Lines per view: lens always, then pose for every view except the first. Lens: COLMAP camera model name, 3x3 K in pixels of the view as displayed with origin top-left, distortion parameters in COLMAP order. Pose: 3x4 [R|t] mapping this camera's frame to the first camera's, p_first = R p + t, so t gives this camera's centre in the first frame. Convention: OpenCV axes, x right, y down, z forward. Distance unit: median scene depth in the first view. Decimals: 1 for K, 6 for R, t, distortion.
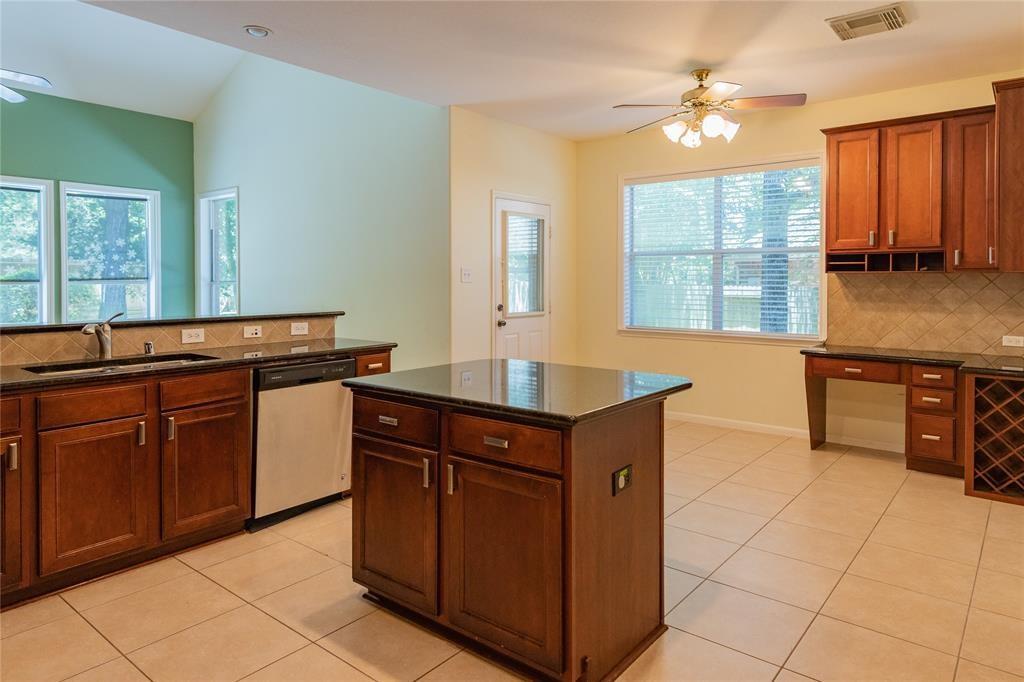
lens RADIAL K [[651.2, 0, 513.1], [0, 651.2, 291.3], [0, 0, 1]] dist [0.006405, 0.001660]
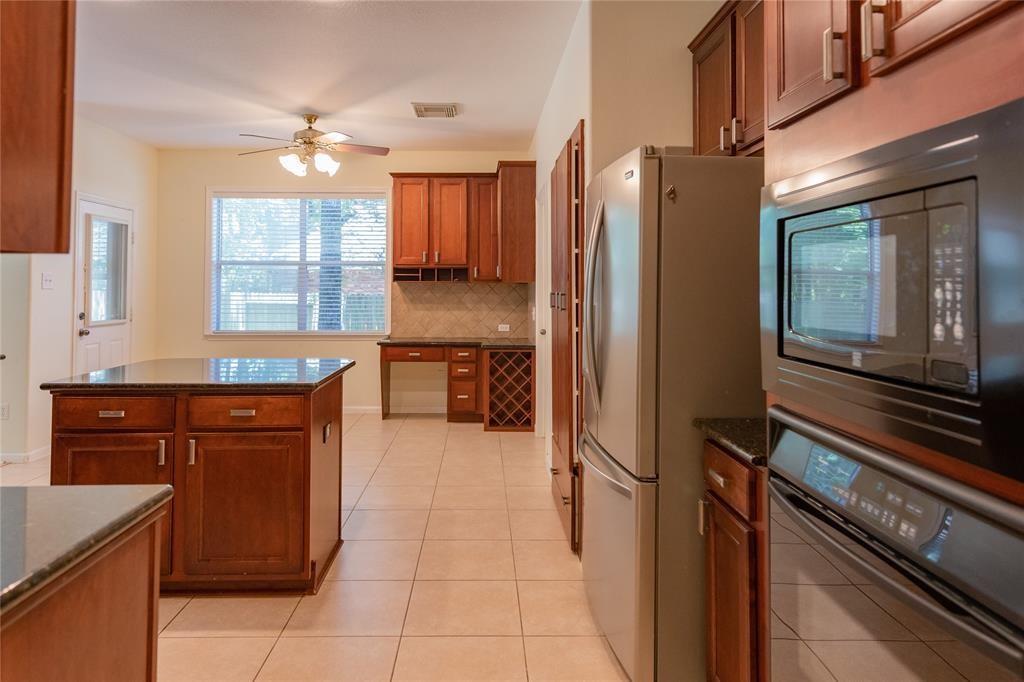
lens RADIAL K [[638.7, 0, 511.0], [0, 638.7, 280.9], [0, 0, 1]] dist [-0.000389, -0.000240]
pose [[0.753437, 0.009042, 0.657458, -0.199371], [0.009749, 0.999642, -0.024919, 0.004098], [-0.657448, 0.025185, 0.753079, -0.130258]]
